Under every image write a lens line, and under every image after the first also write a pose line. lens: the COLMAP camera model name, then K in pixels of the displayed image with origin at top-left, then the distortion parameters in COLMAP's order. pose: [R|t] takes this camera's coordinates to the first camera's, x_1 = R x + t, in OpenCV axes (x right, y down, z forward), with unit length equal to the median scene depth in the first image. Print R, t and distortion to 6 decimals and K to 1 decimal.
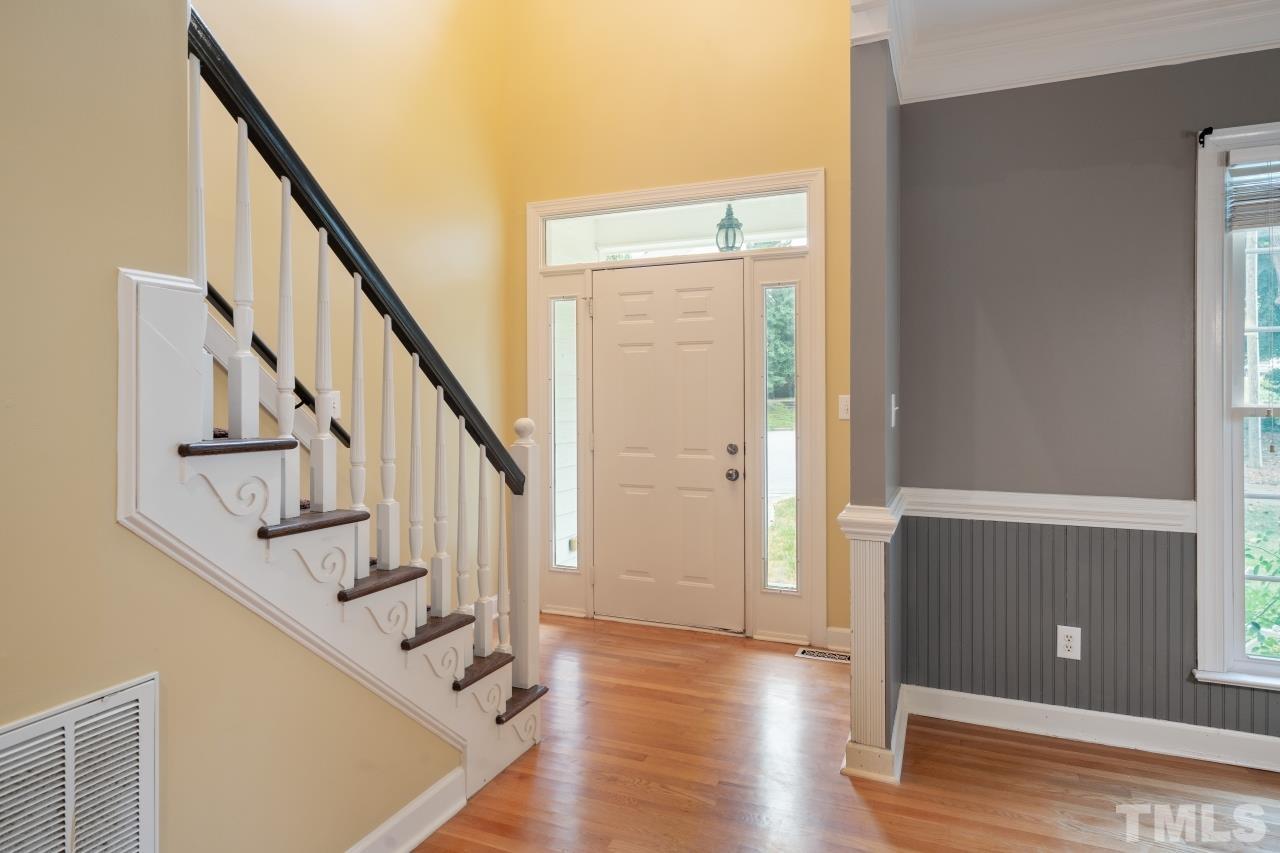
lens RADIAL K [[745.0, 0, 633.1], [0, 745.0, 394.9], [0, 0, 1]] dist [0.002849, 0.001695]
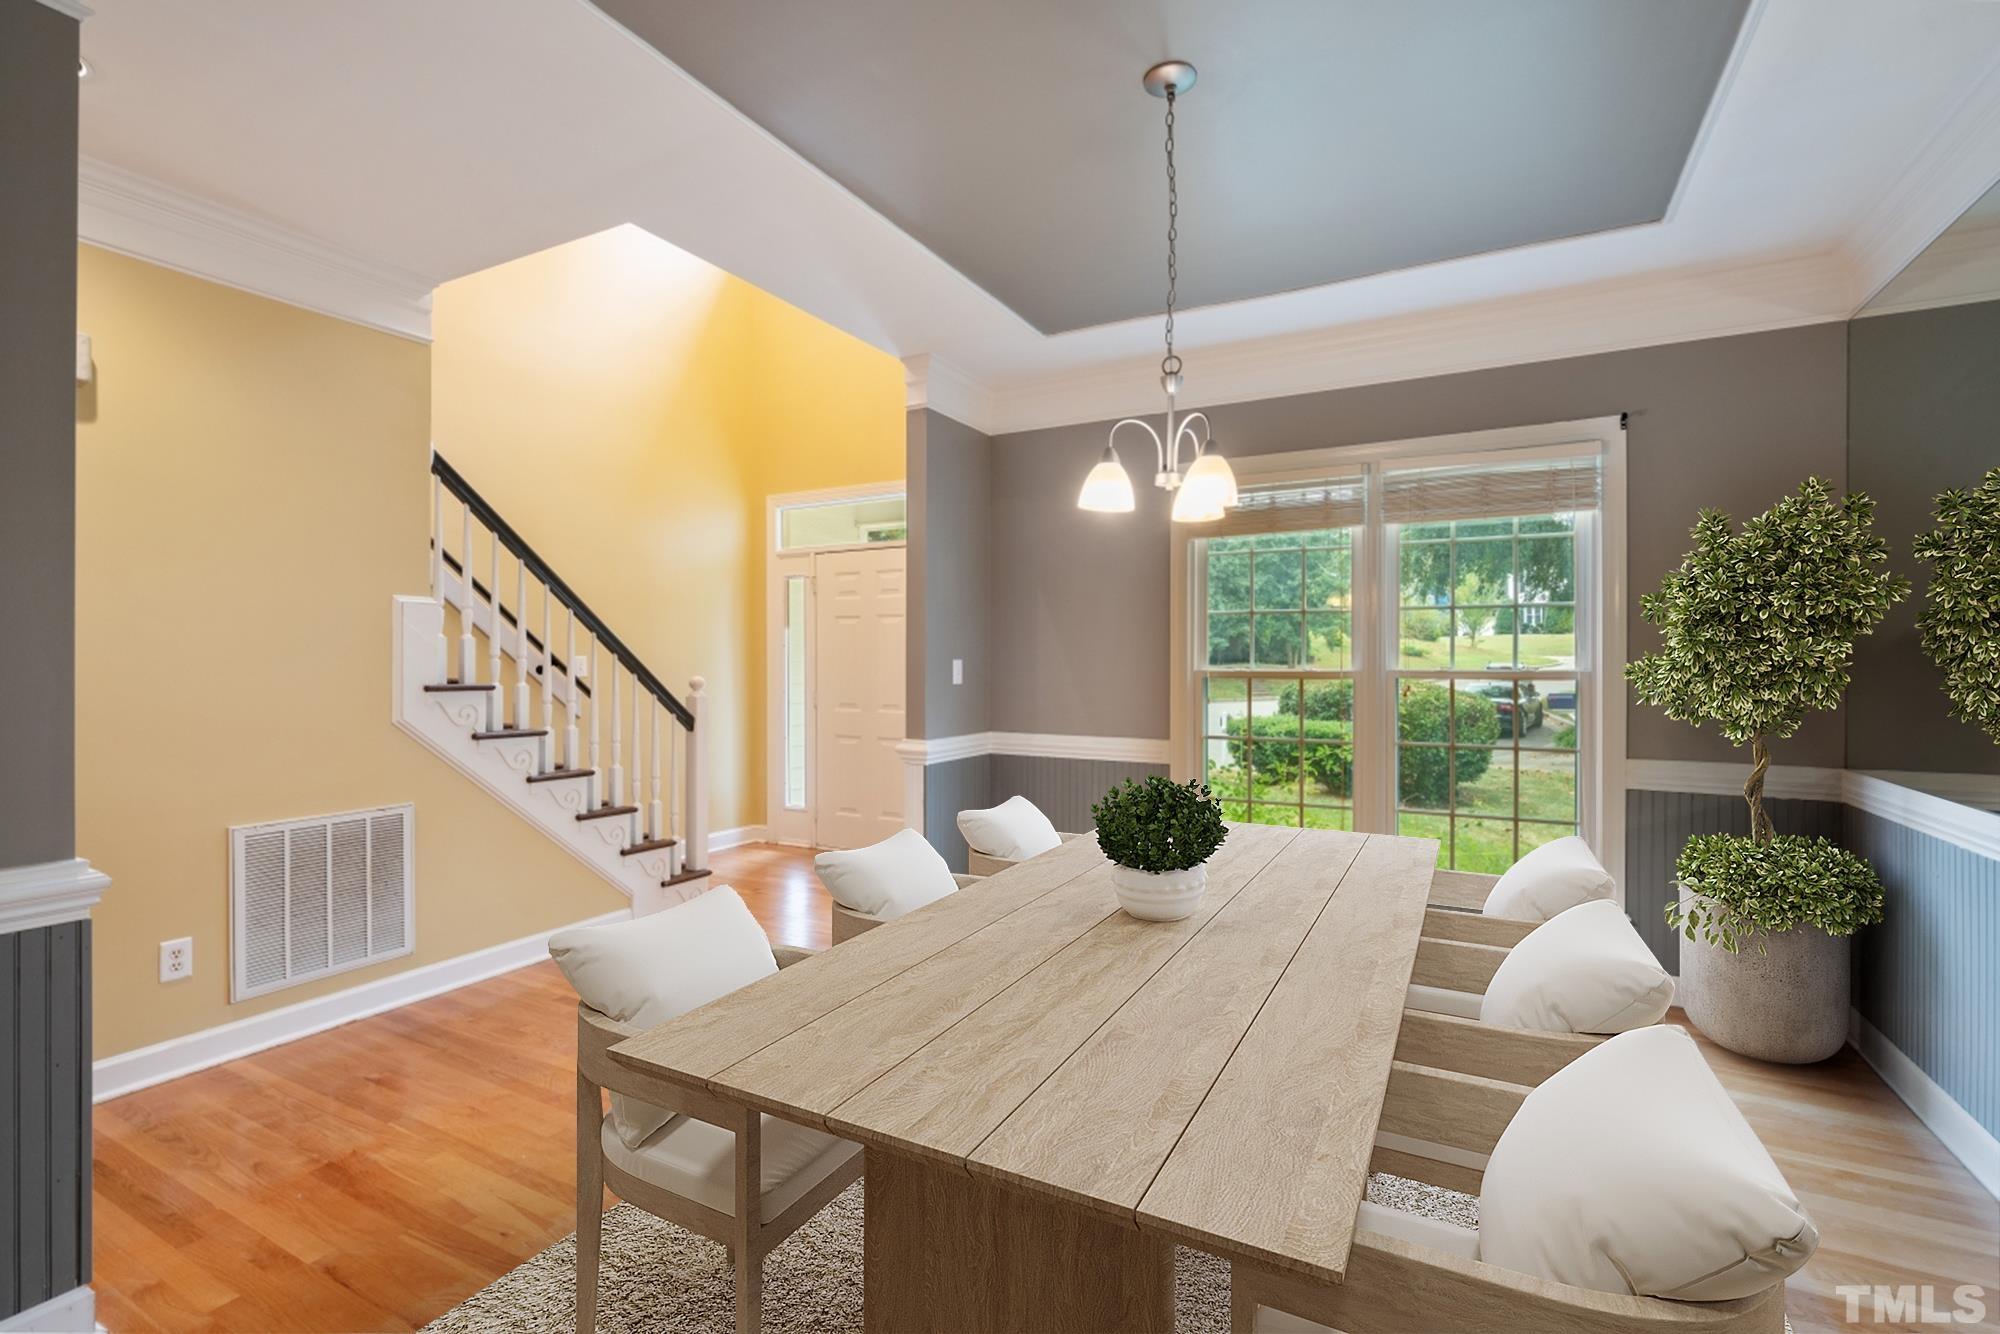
lens RADIAL K [[910.8, 0, 997.1], [0, 910.8, 665.1], [0, 0, 1]] dist [-0.001090, -0.001308]
pose [[0.995379, 0.004409, -0.095926, 0.627332], [-0.003719, 0.999966, 0.007367, -0.004101], [0.095955, -0.006976, 0.995361, -0.687771]]
